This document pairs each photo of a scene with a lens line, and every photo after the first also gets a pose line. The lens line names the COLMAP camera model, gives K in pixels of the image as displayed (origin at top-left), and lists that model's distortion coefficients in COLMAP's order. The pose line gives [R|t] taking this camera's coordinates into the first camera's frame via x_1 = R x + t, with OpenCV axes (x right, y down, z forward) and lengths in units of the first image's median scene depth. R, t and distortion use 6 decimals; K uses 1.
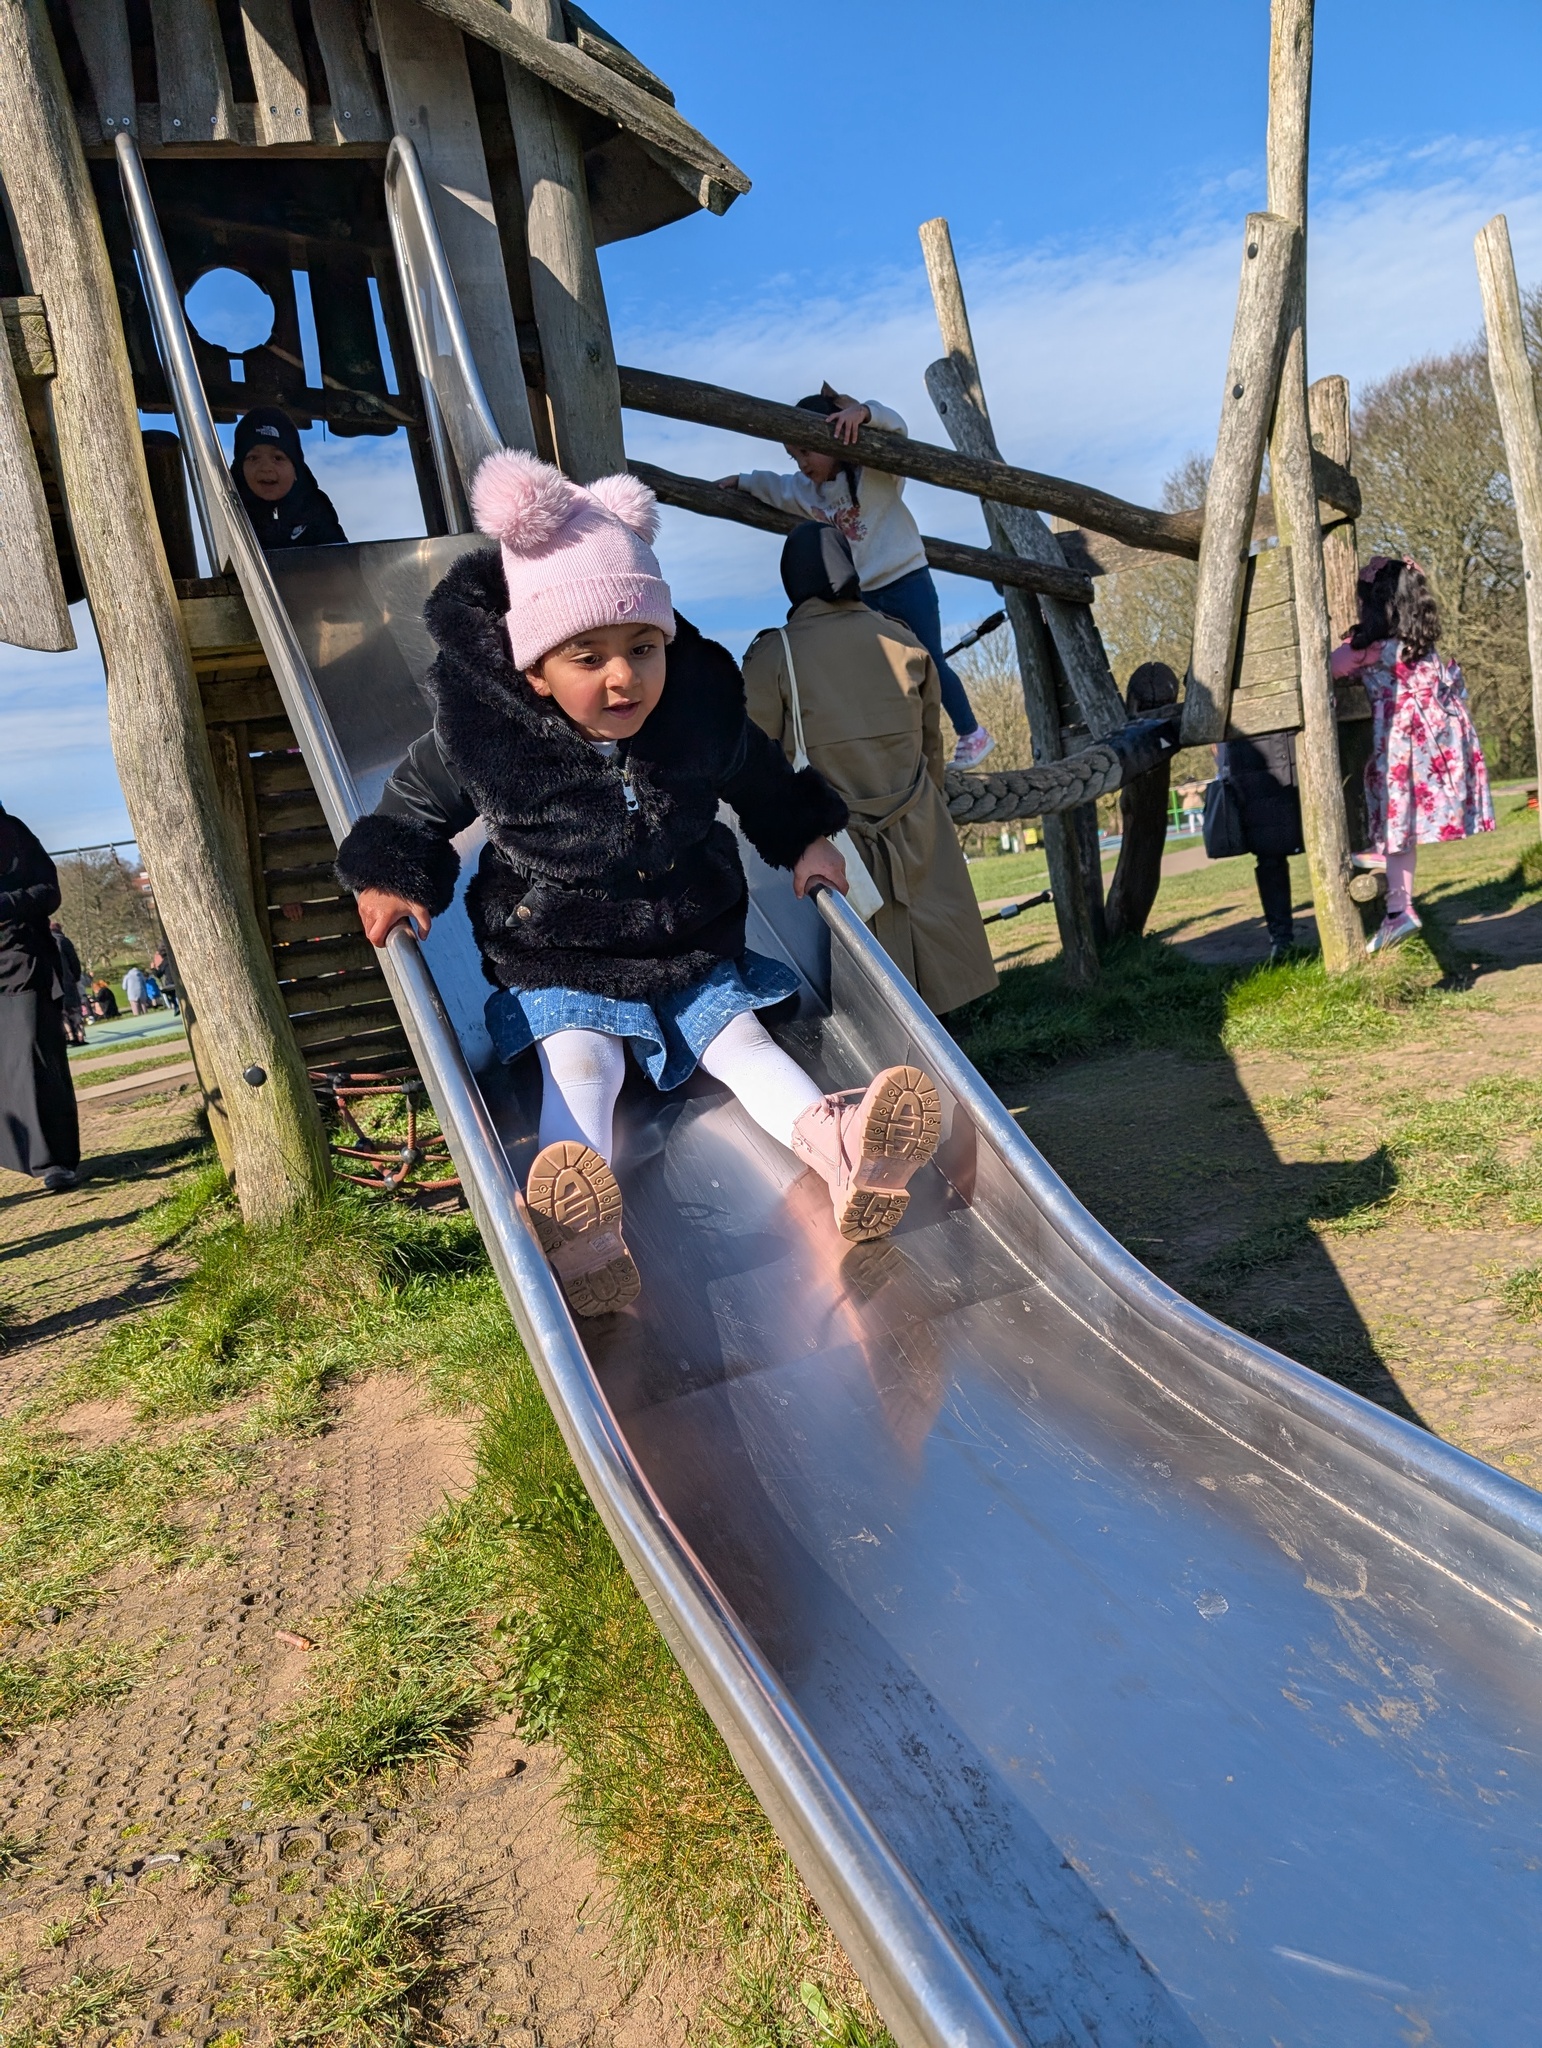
lens RADIAL K [[1415.0, 0, 761.5], [0, 1415.0, 1030.9], [0, 0, 1]] dist [0.019828, -0.004653]
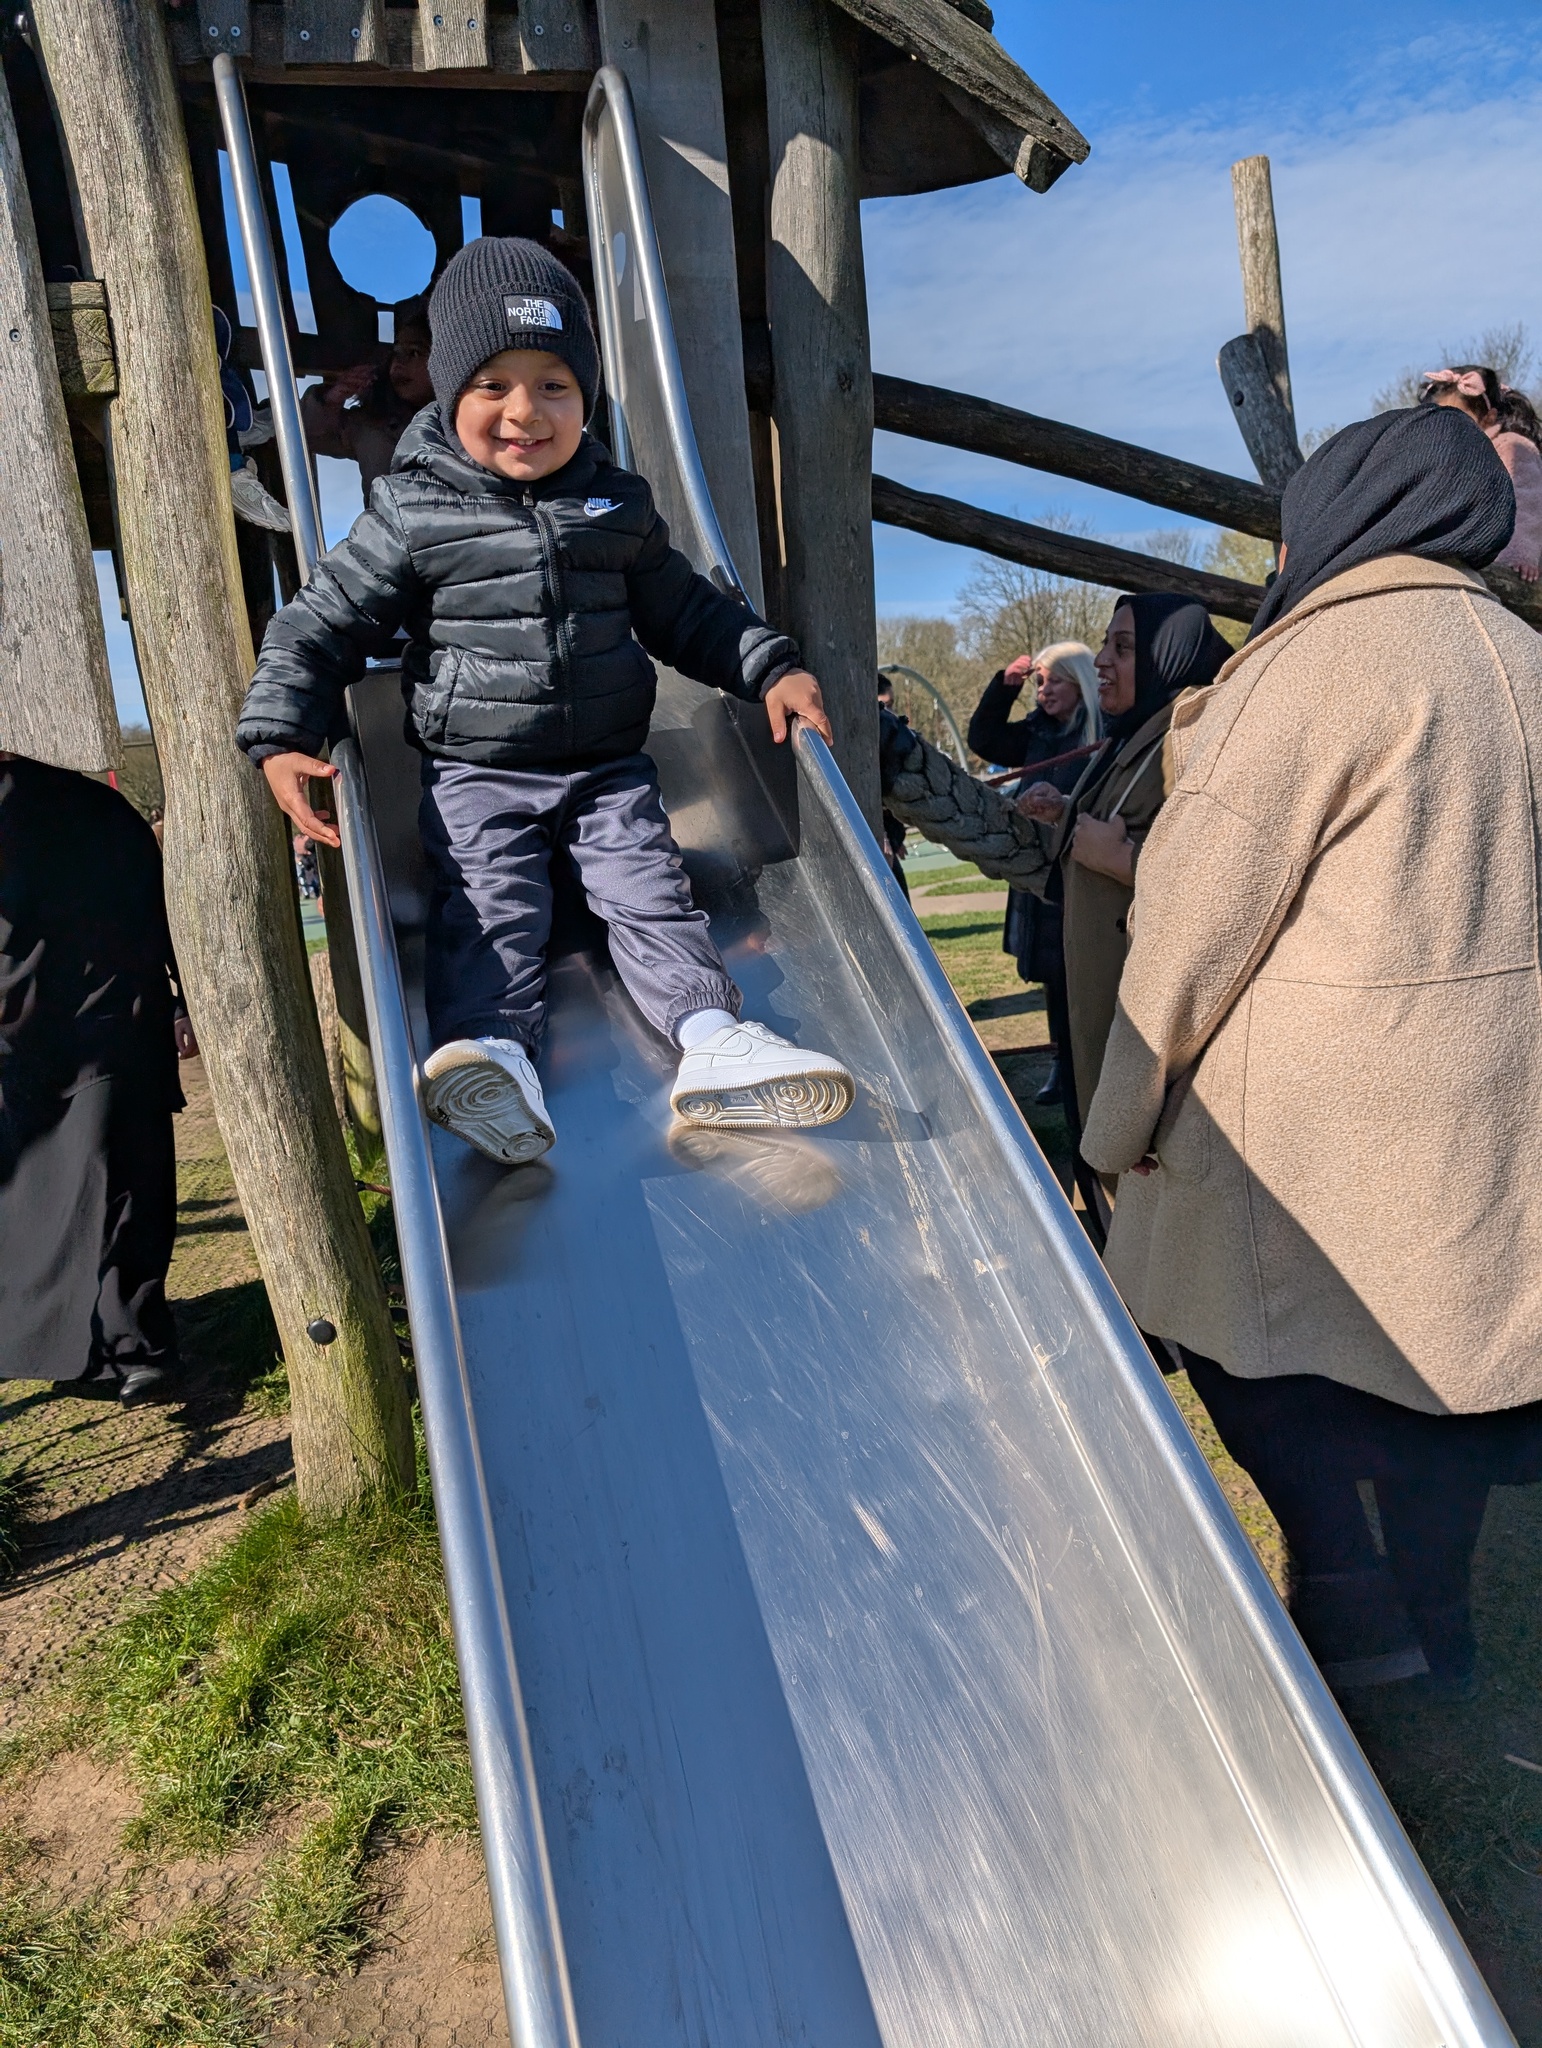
lens RADIAL K [[1415.0, 0, 770.3], [0, 1415.0, 1021.6], [0, 0, 1]] dist [0.019828, -0.004653]
pose [[0.992764, 0.093480, -0.075374, -0.074671], [-0.088461, 0.993798, 0.067389, -0.206720], [0.081206, -0.060233, 0.994876, 0.267686]]
